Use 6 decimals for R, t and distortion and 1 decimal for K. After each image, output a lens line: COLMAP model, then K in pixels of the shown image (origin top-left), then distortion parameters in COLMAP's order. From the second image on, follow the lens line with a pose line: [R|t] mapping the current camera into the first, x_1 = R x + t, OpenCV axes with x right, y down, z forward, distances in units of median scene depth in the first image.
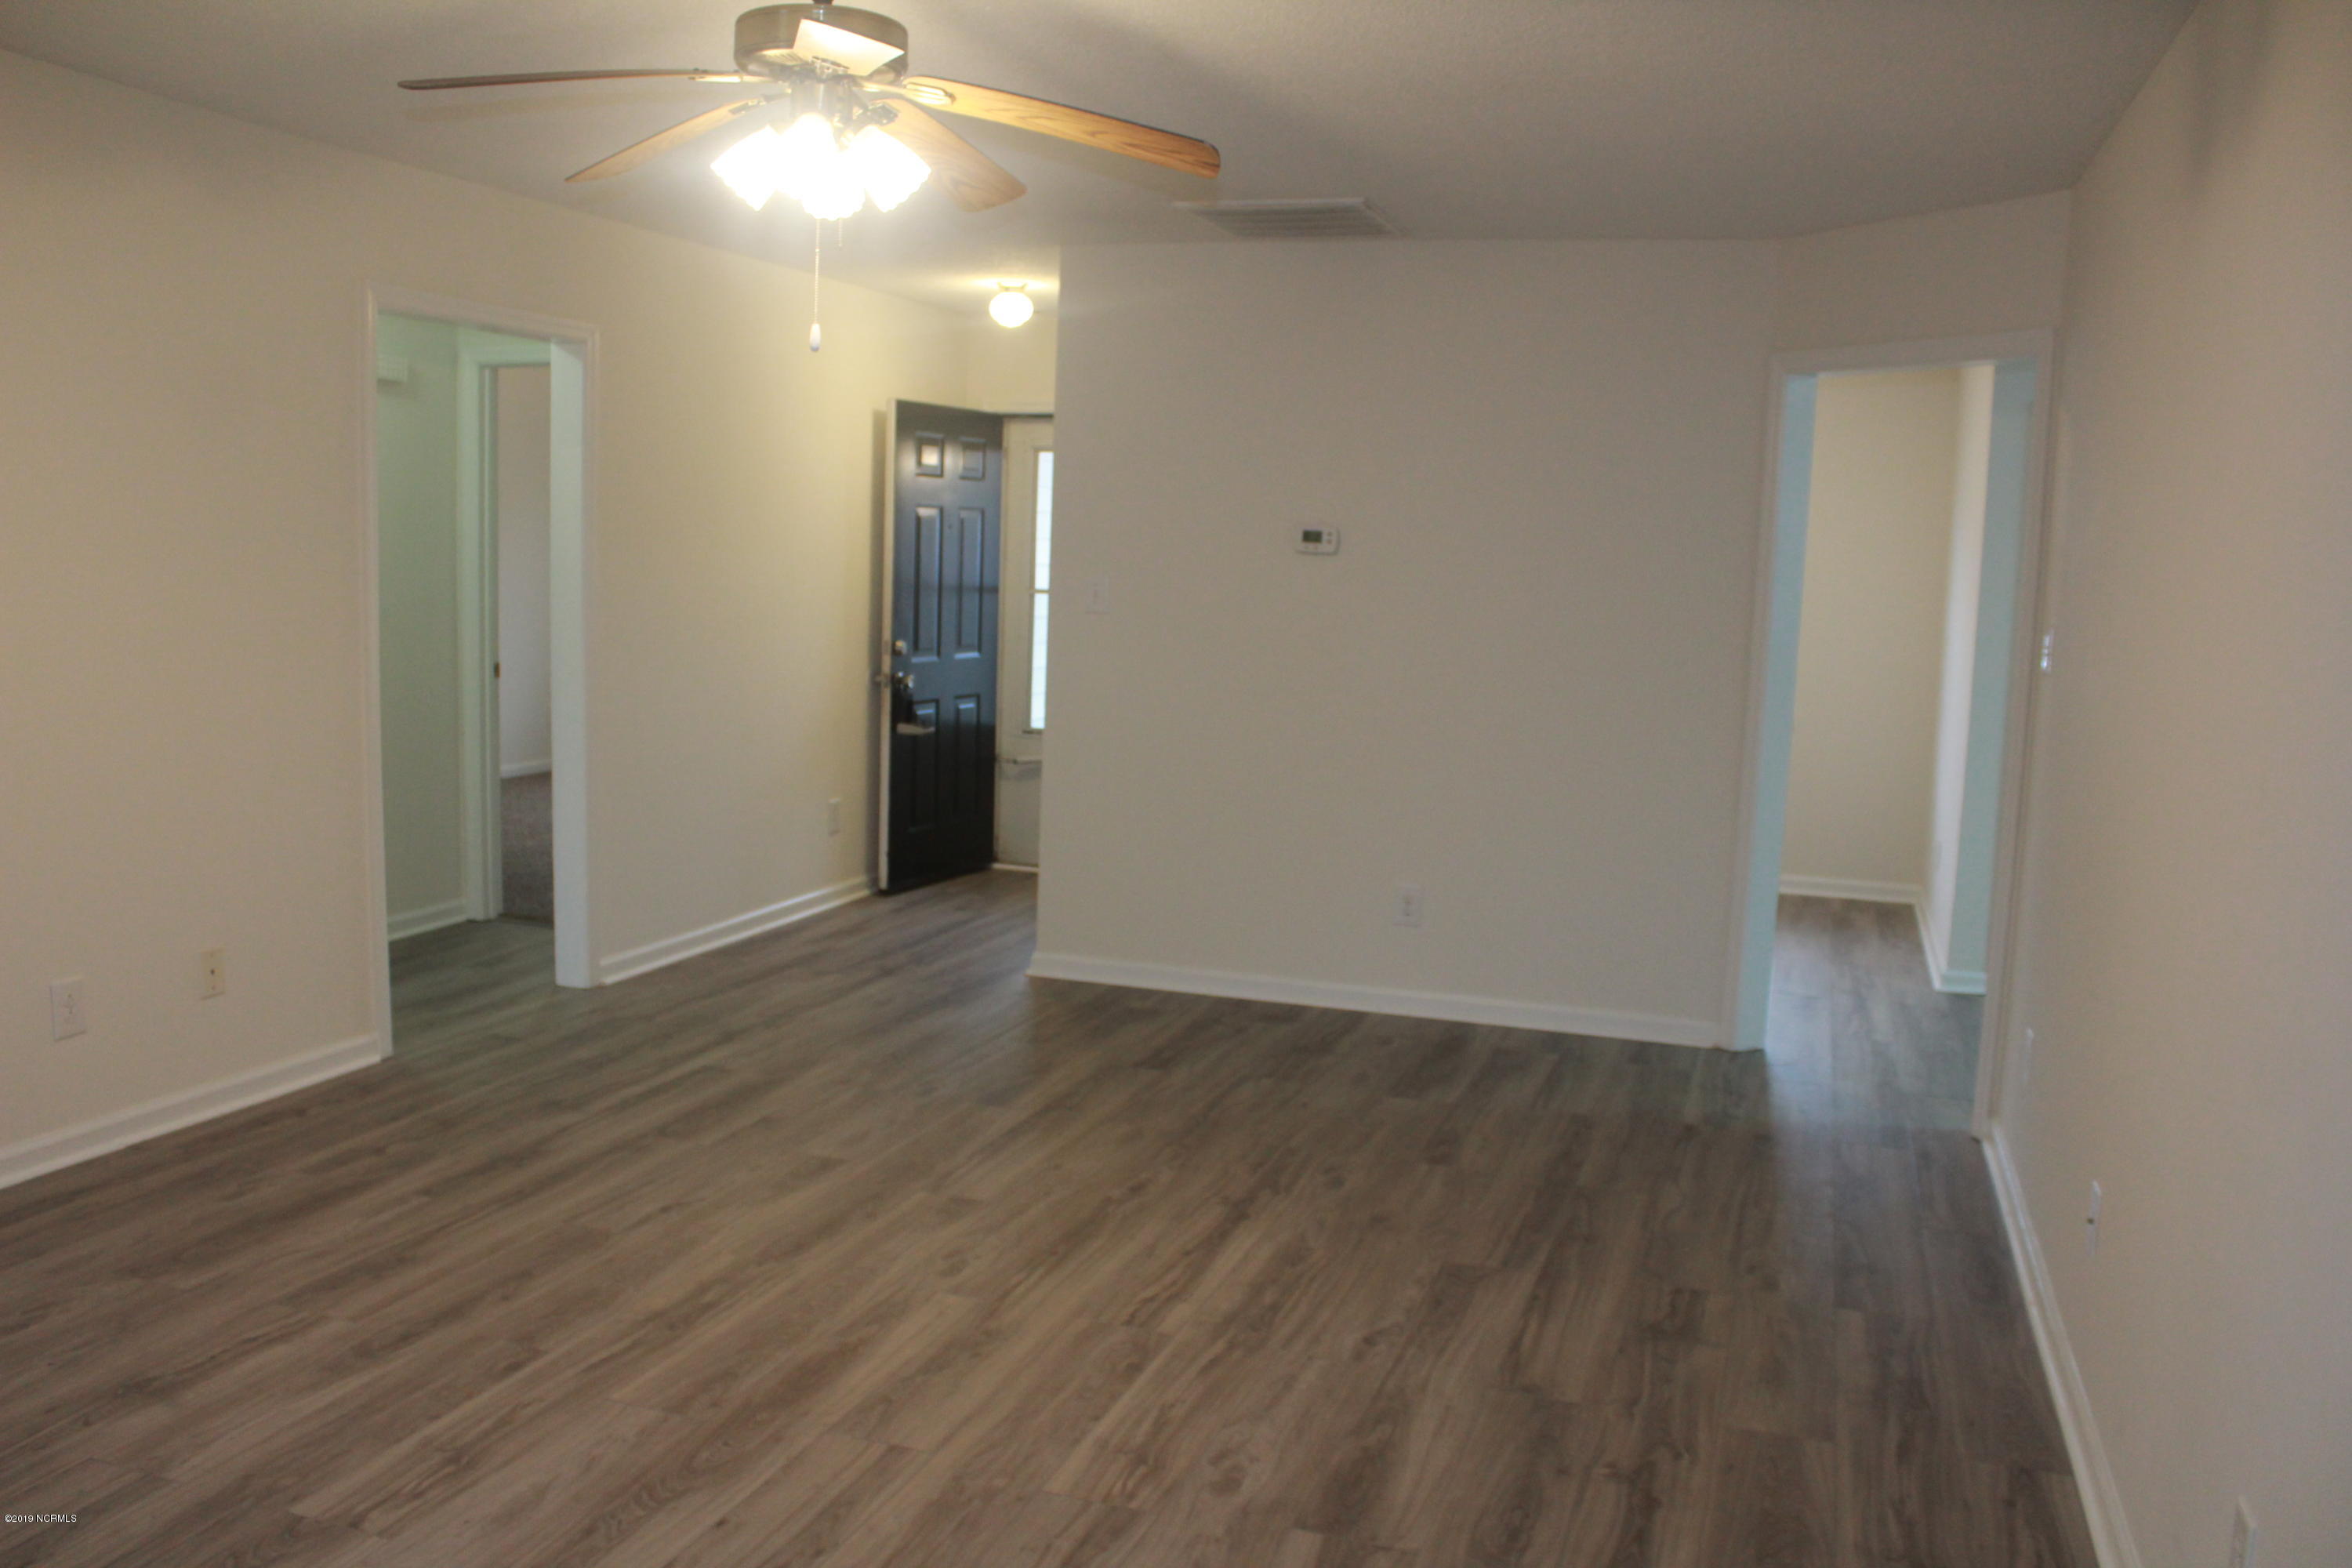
lens RADIAL K [[1933.8, 0, 1158.2], [0, 1933.8, 795.4], [0, 0, 1]] dist [-0.169415, 0.138116]
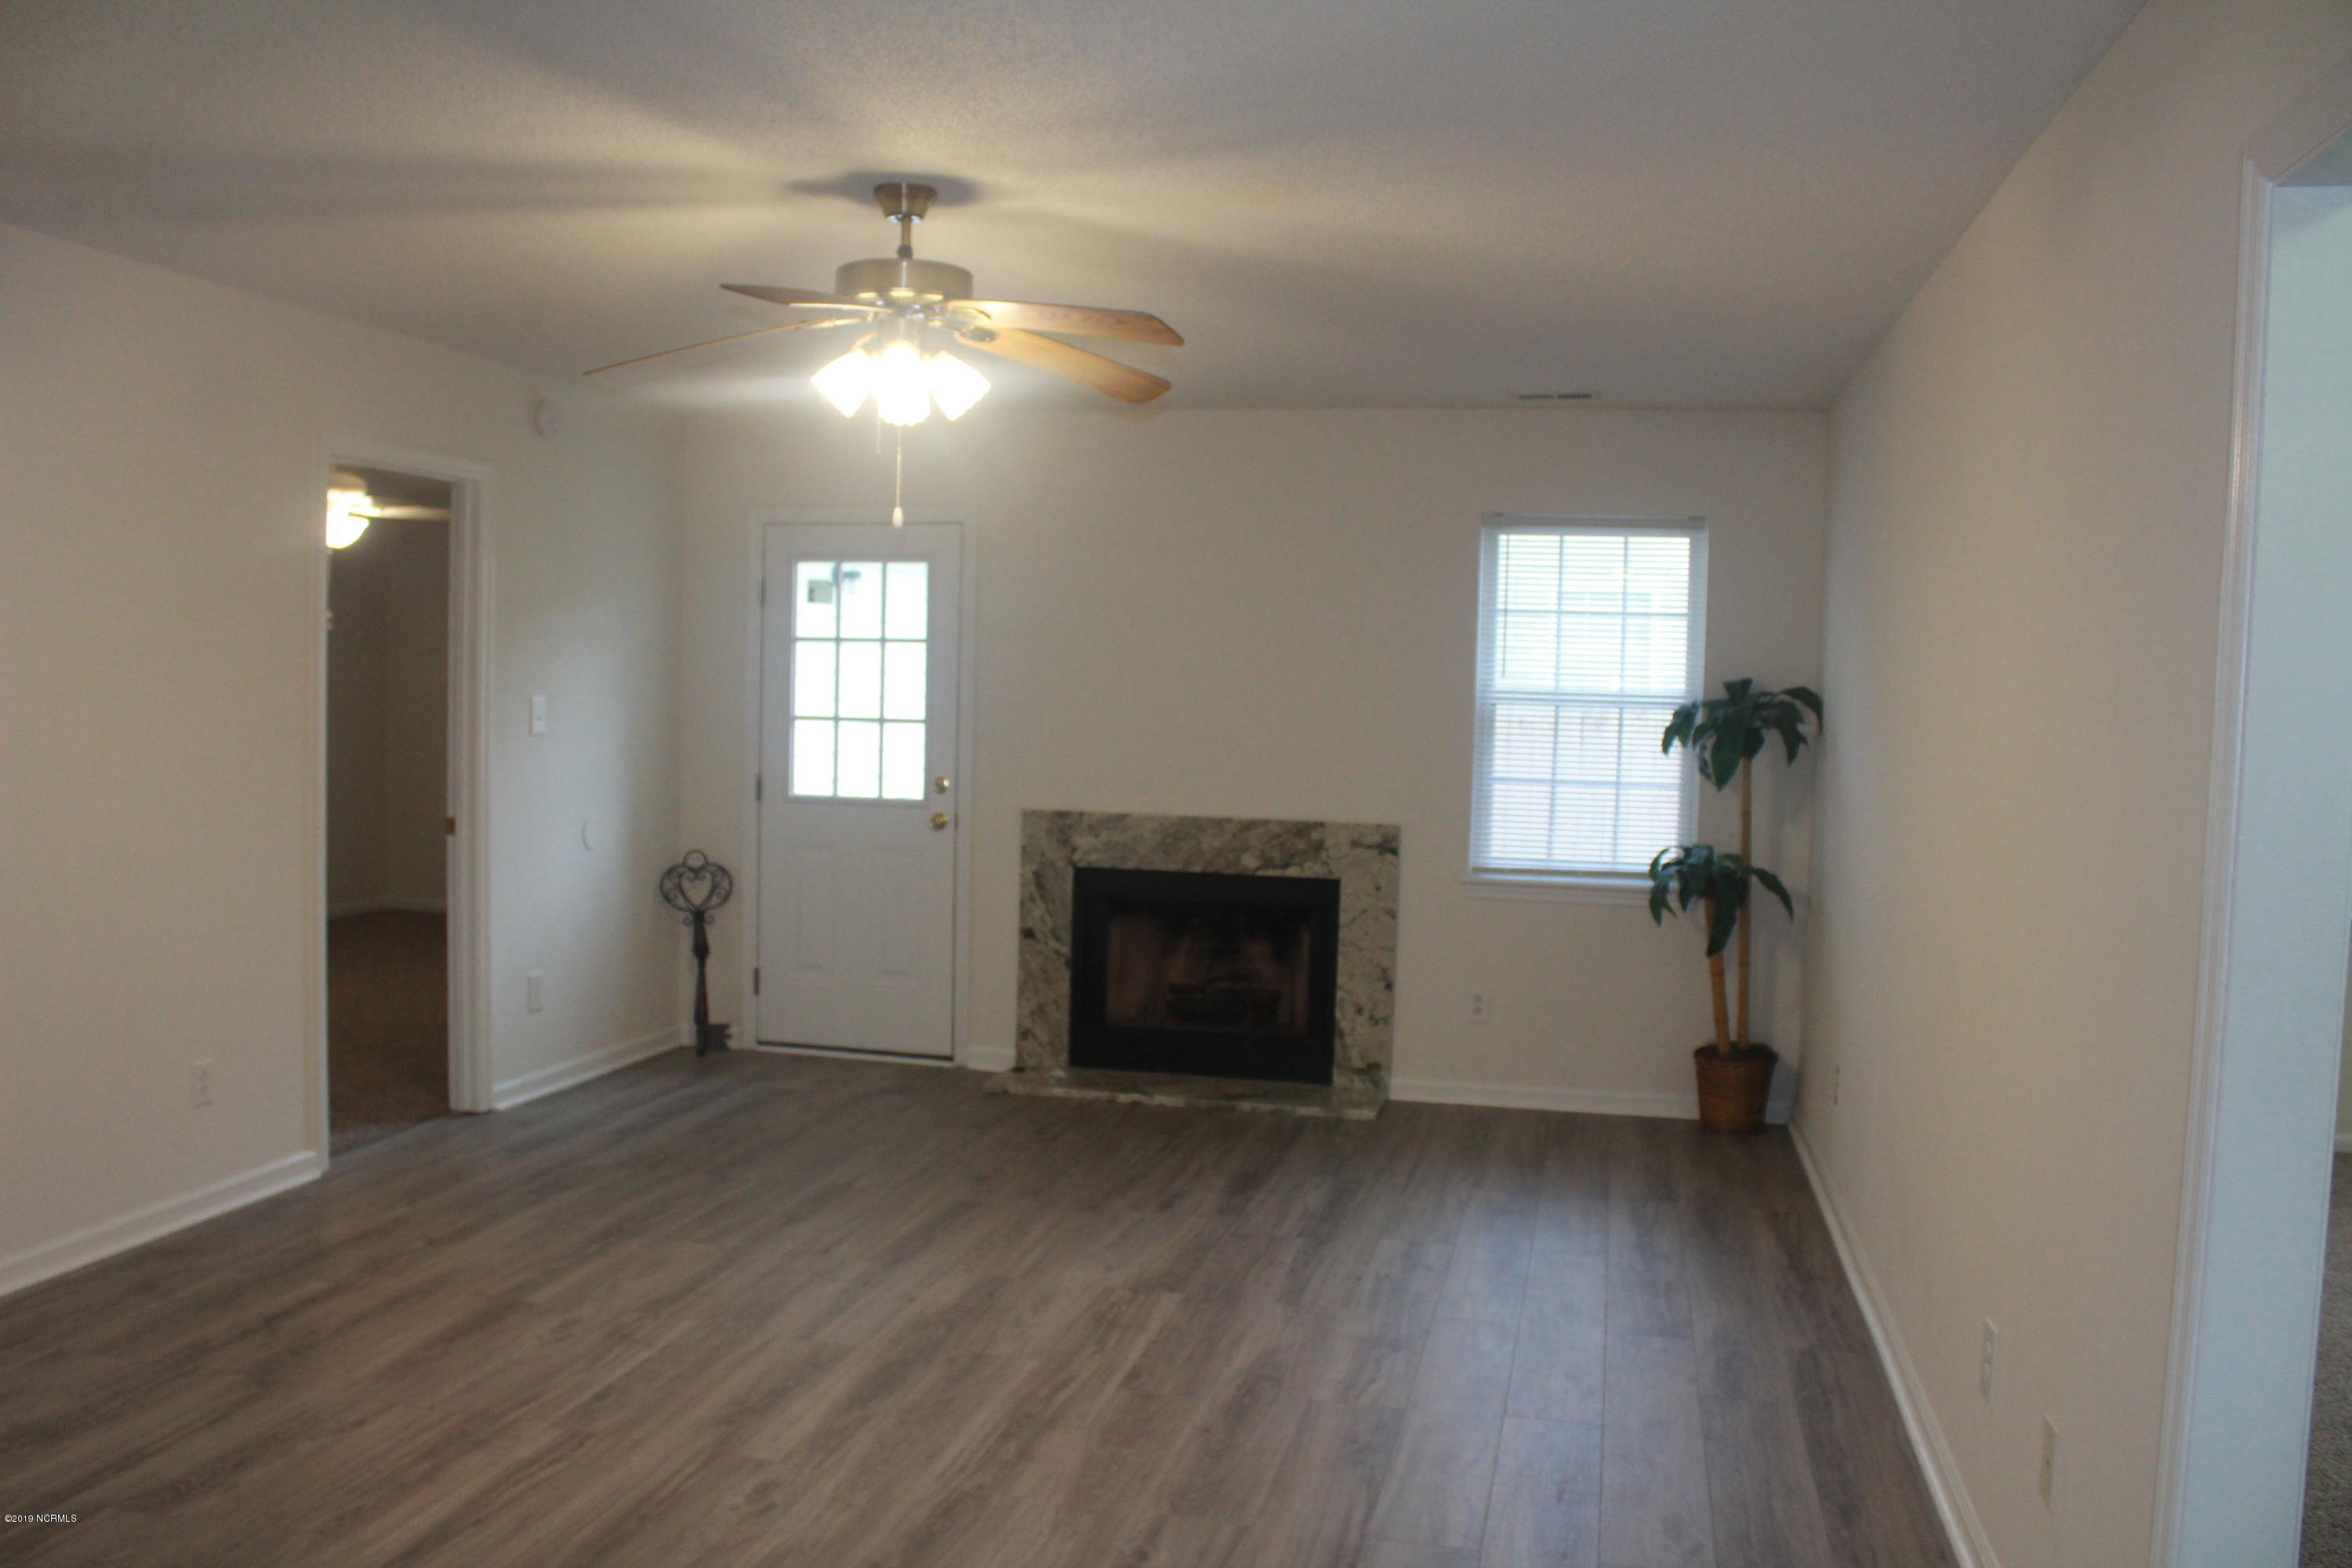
lens RADIAL K [[1933.8, 0, 1158.2], [0, 1933.8, 795.4], [0, 0, 1]] dist [-0.169415, 0.138116]
pose [[-0.993236, -0.053299, -0.103155, -0.187747], [-0.071585, 0.980577, 0.182604, -0.249687], [0.091419, 0.188754, -0.977760, 1.867535]]
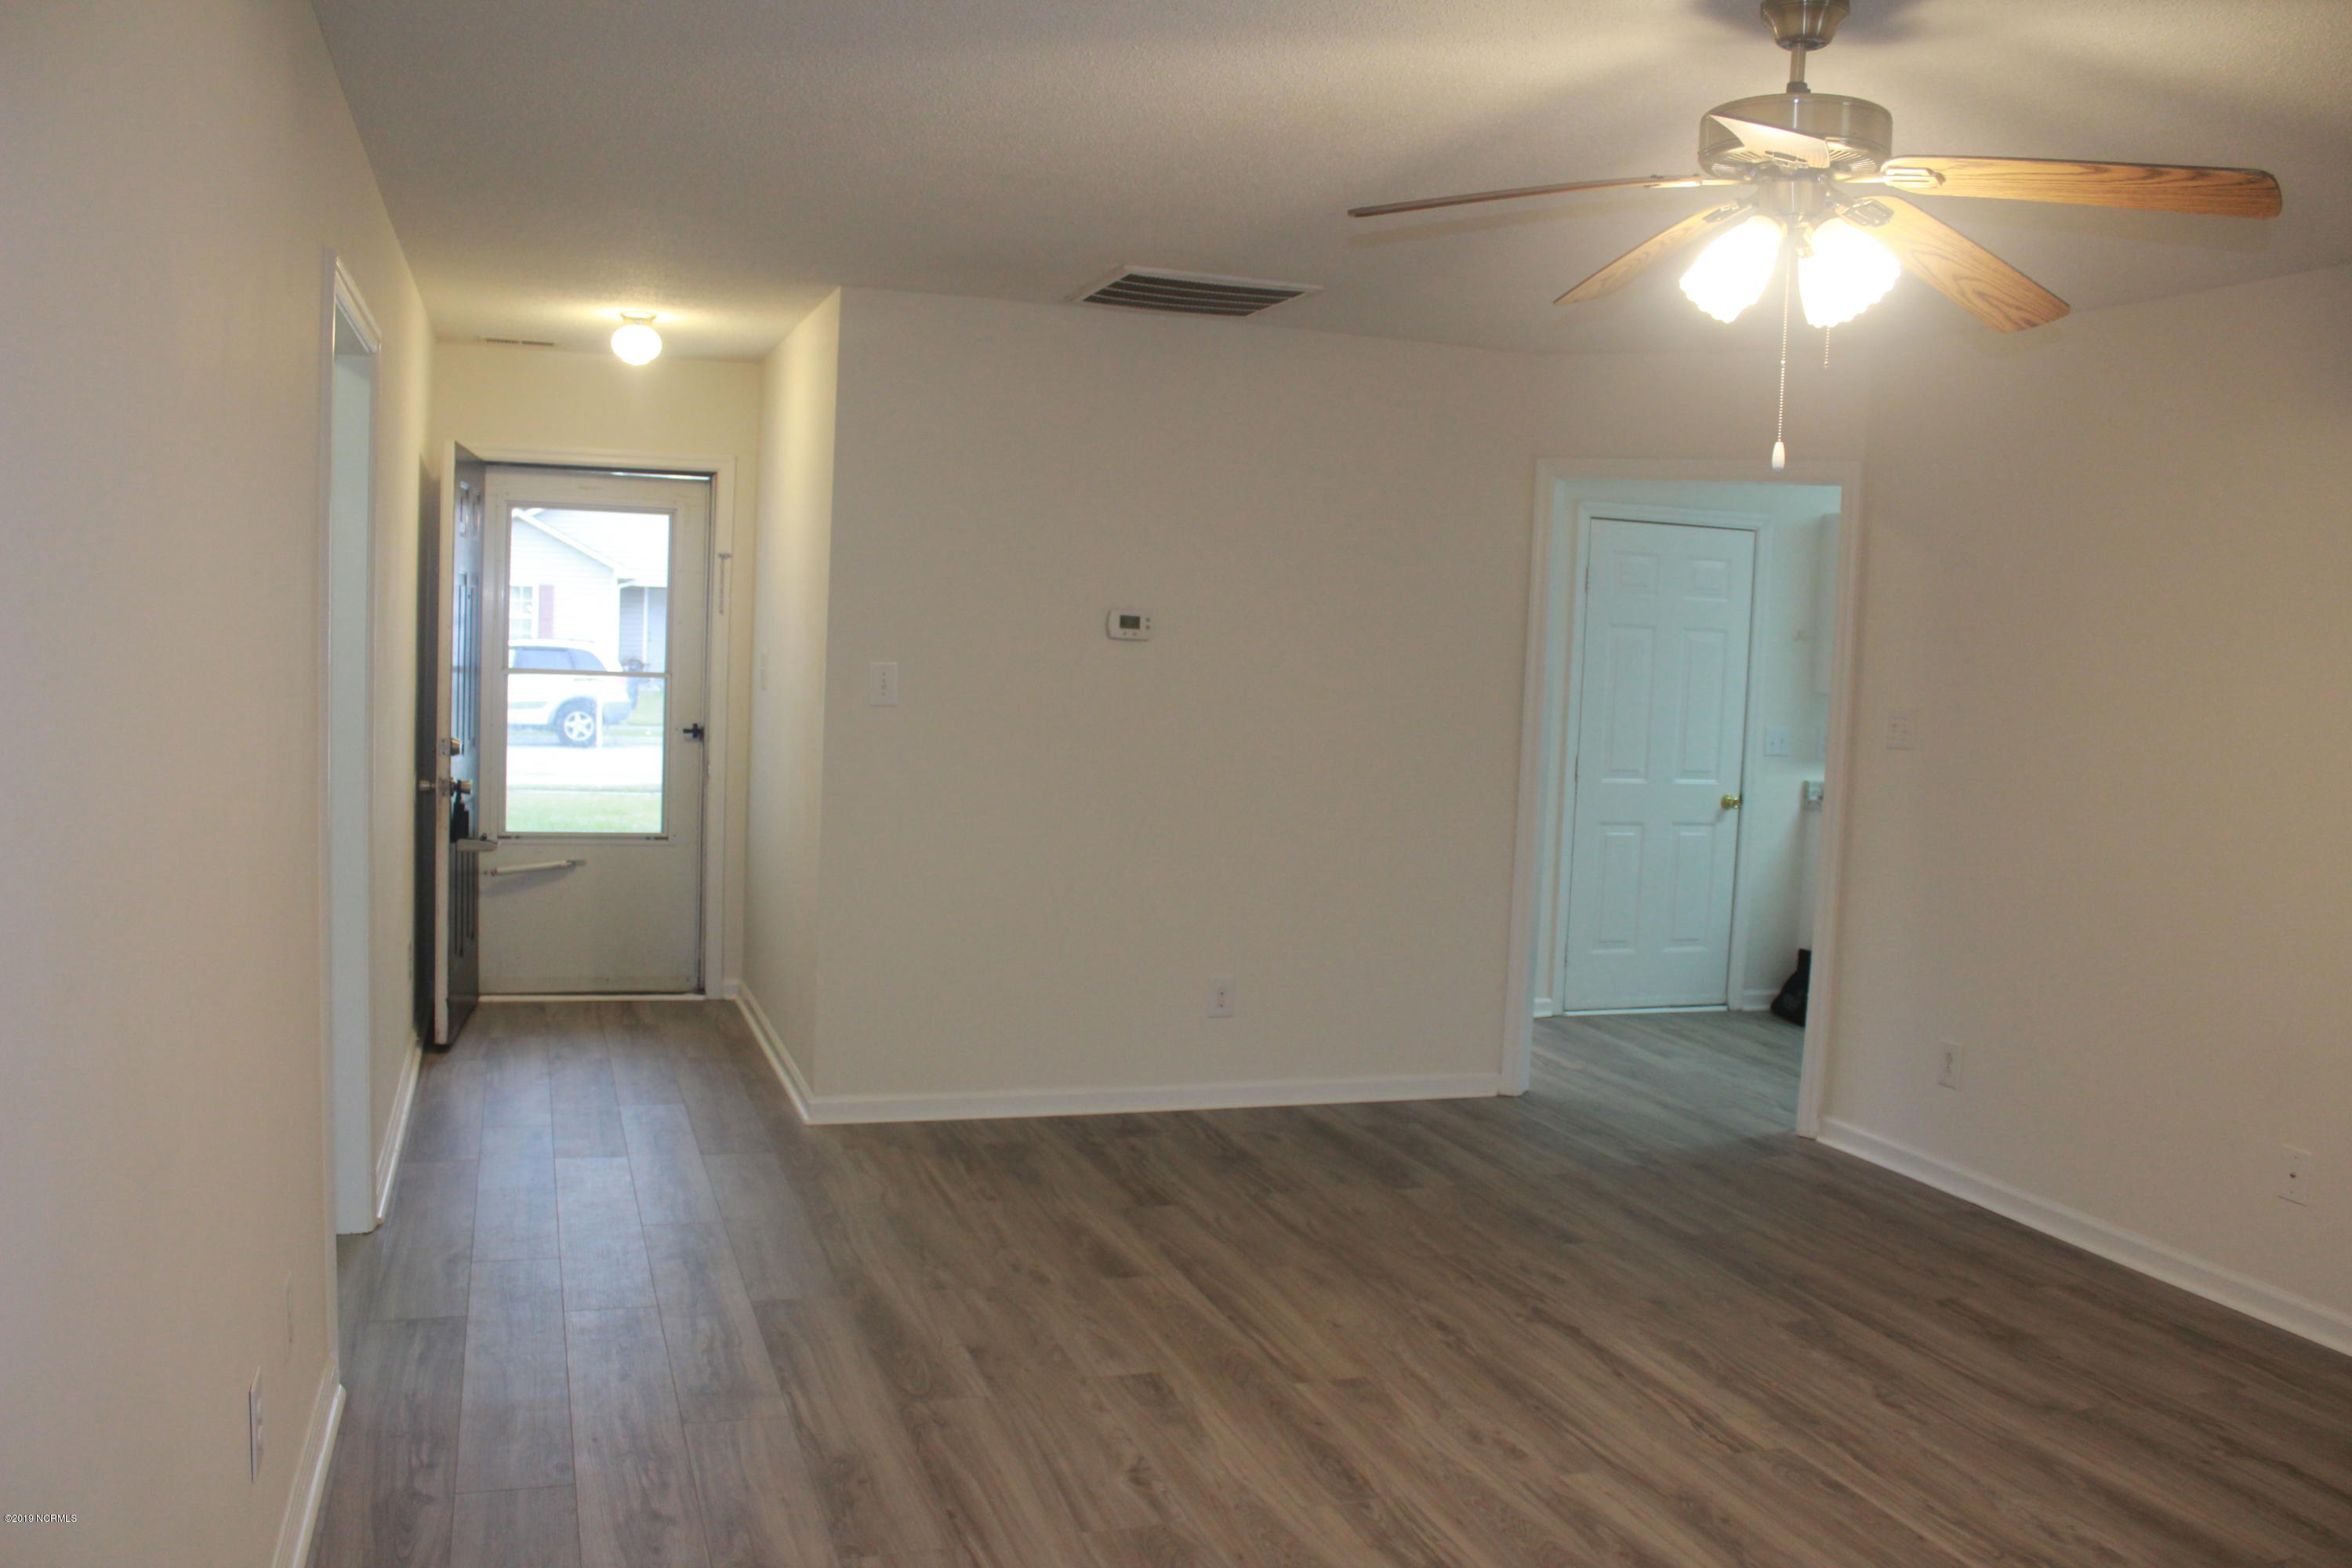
lens RADIAL K [[1933.8, 0, 1158.2], [0, 1933.8, 795.4], [0, 0, 1]] dist [-0.169415, 0.138116]
pose [[0.795294, -0.051437, 0.604038, -0.797837], [0.062874, 0.998019, 0.002205, -0.081387], [-0.602955, 0.036225, 0.796952, 0.378971]]
